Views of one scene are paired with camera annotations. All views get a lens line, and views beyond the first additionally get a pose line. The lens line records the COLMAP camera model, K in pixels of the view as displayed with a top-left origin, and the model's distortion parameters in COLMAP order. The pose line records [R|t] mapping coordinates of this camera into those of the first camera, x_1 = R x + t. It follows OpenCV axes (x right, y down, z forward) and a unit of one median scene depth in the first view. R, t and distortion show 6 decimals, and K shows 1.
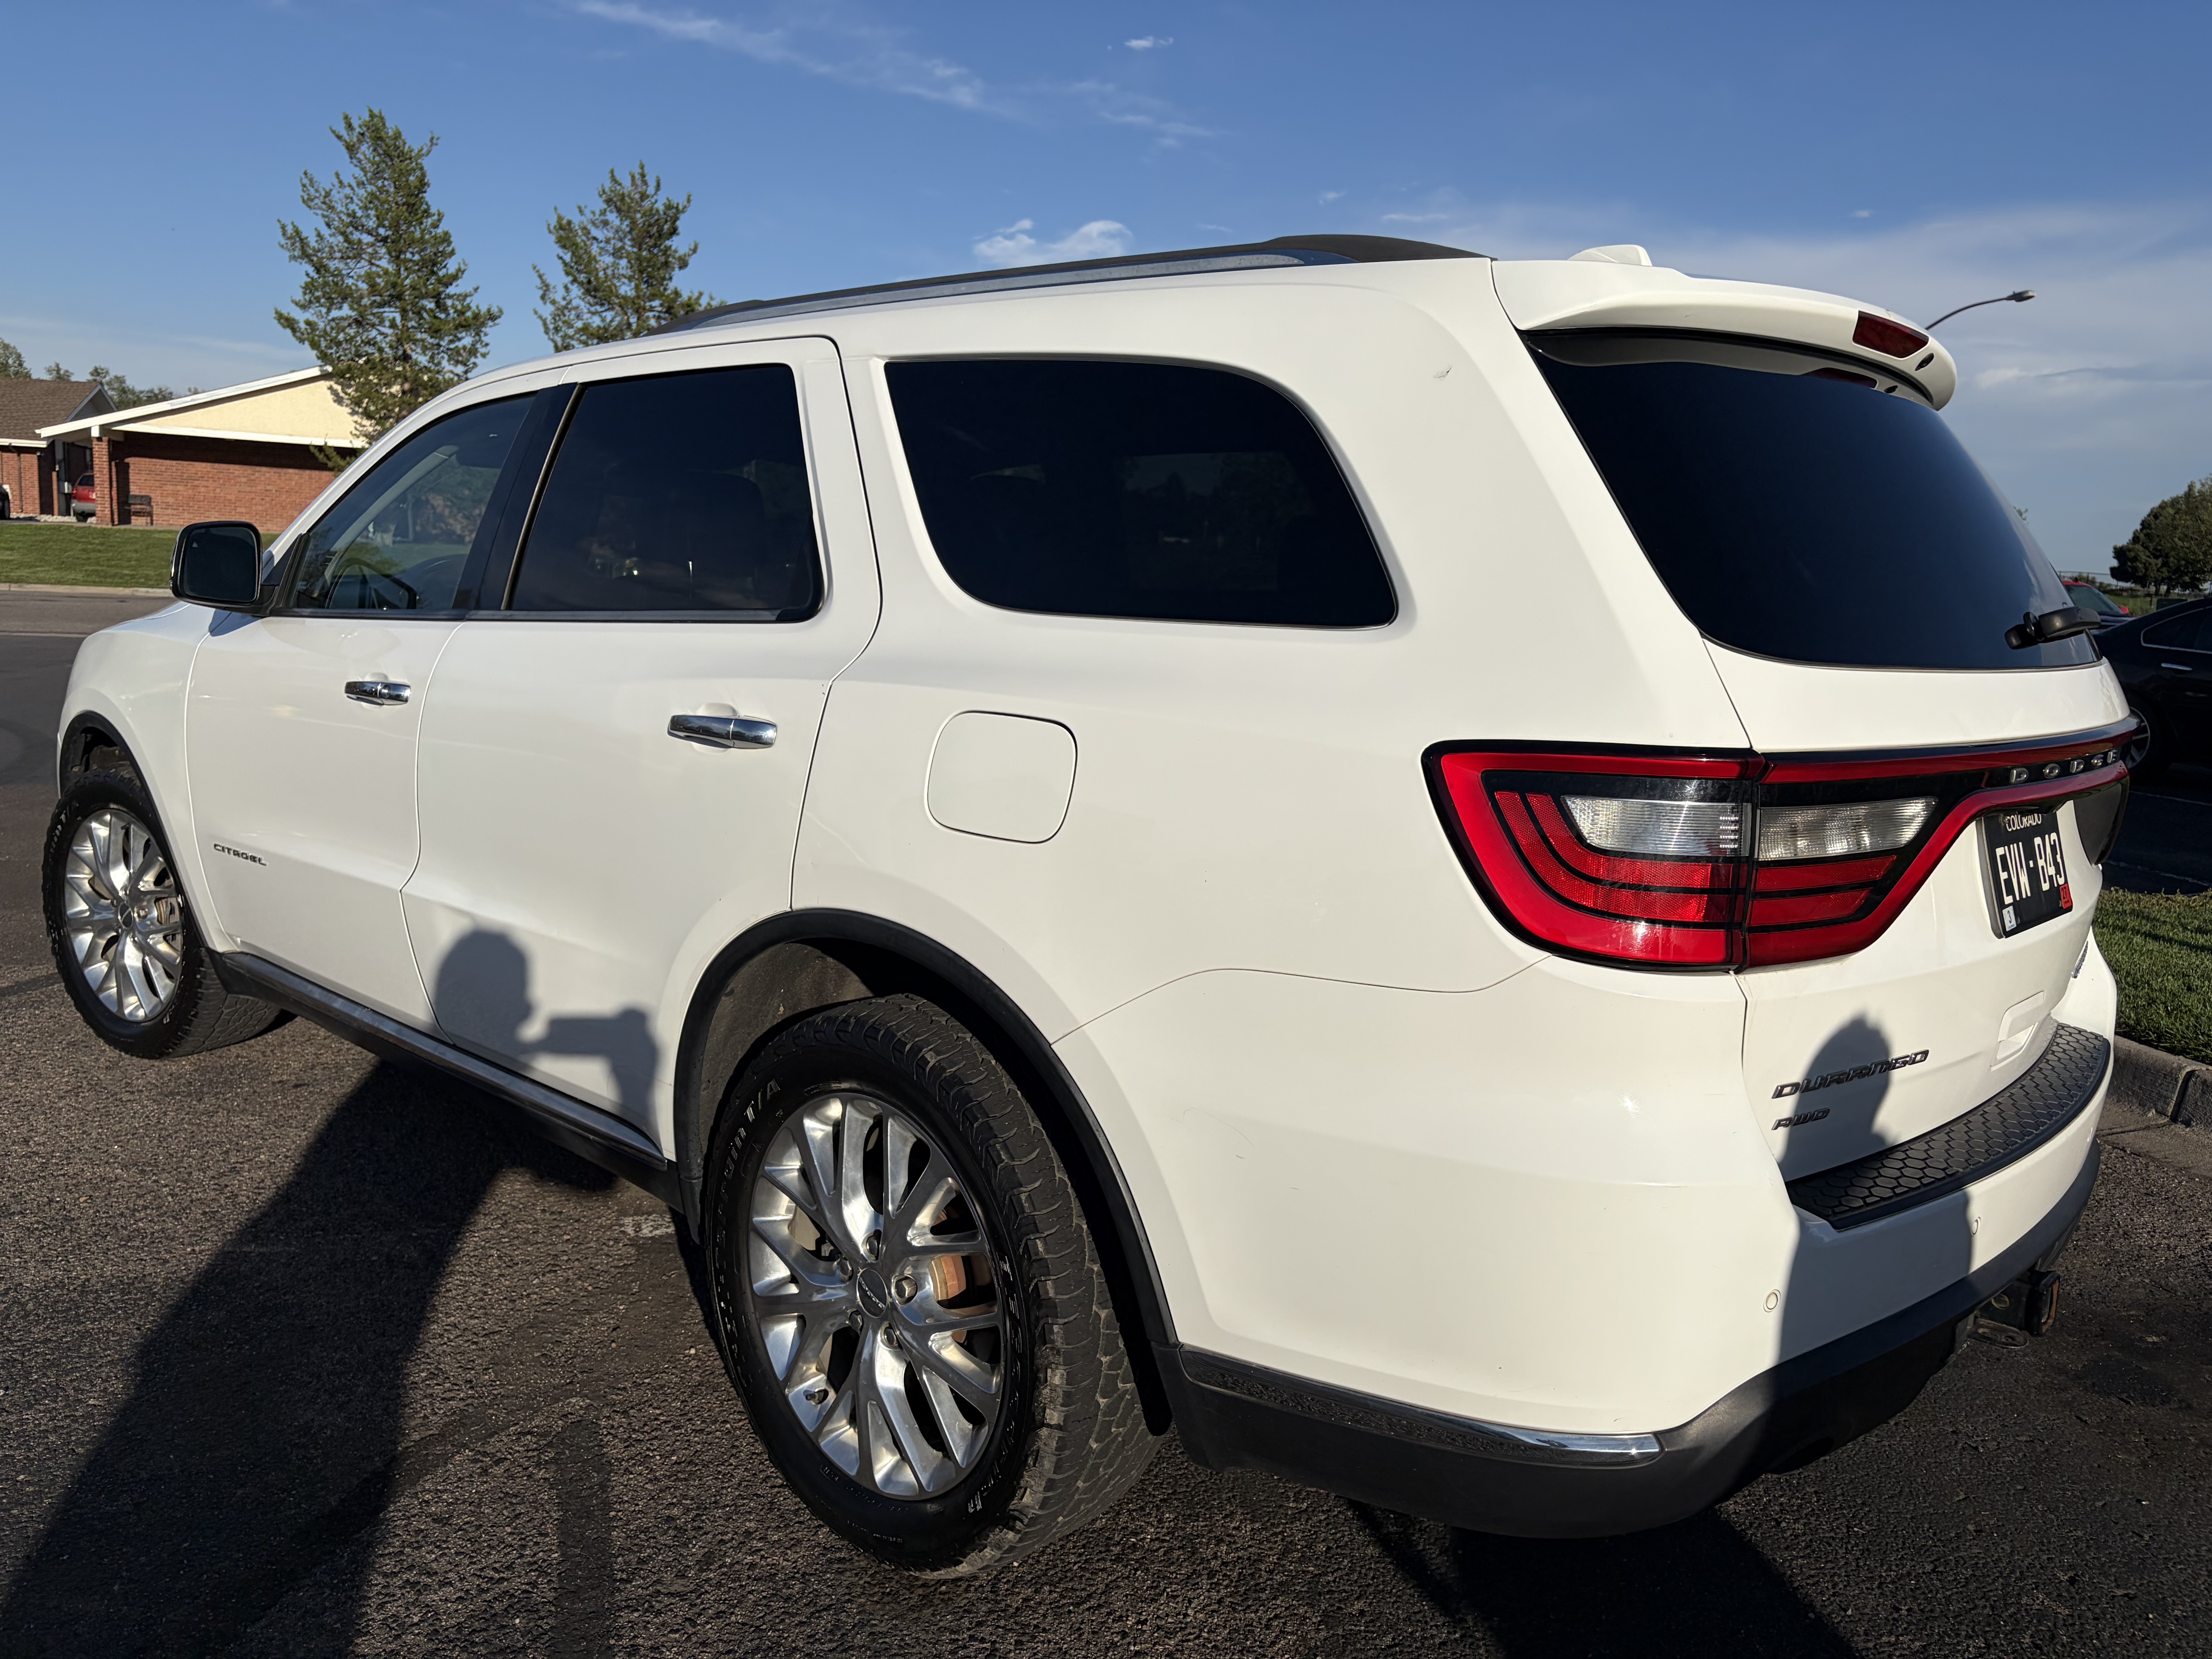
lens RADIAL K [[1667.5, 0, 1100.8], [0, 1667.5, 835.4], [0, 0, 1]] dist [0.048920, -0.053677]
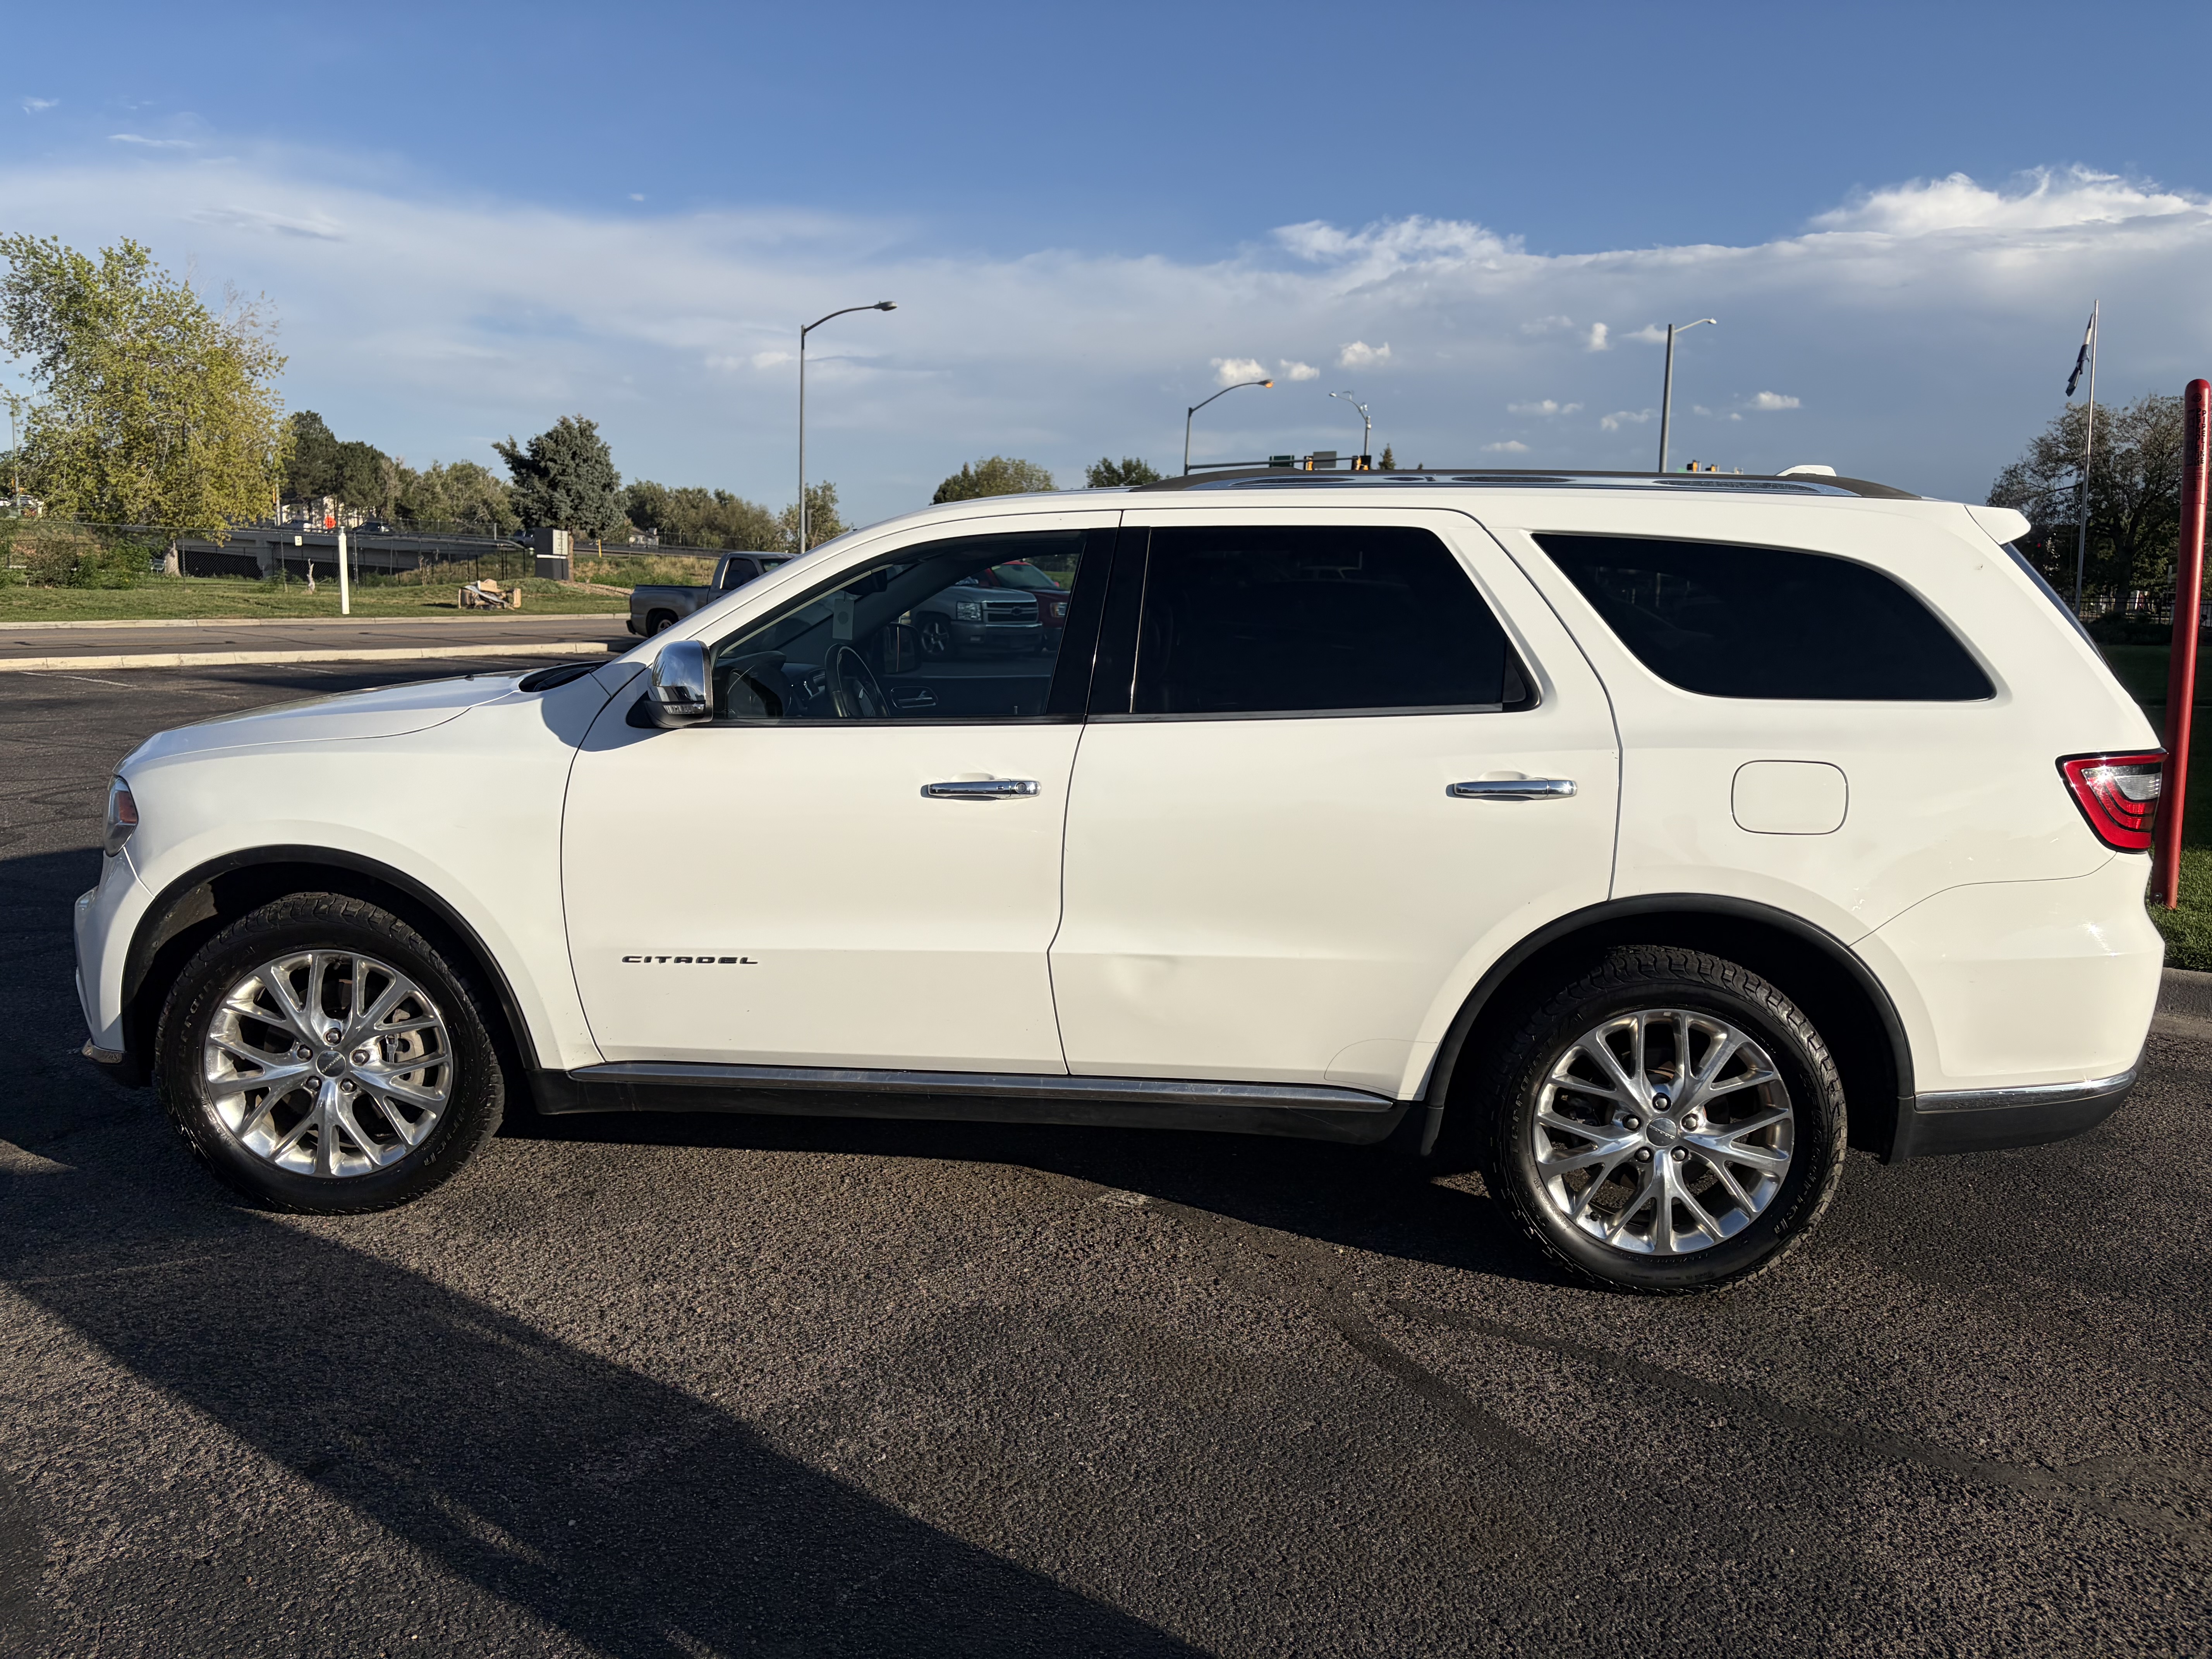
lens RADIAL K [[1667.5, 0, 1110.5], [0, 1667.5, 839.2], [0, 0, 1]] dist [0.048920, -0.053677]
pose [[0.793019, -0.122320, 0.596790, -1.408514], [0.110960, 0.992250, 0.055929, -0.142422], [-0.599006, 0.021867, 0.800446, 0.036022]]
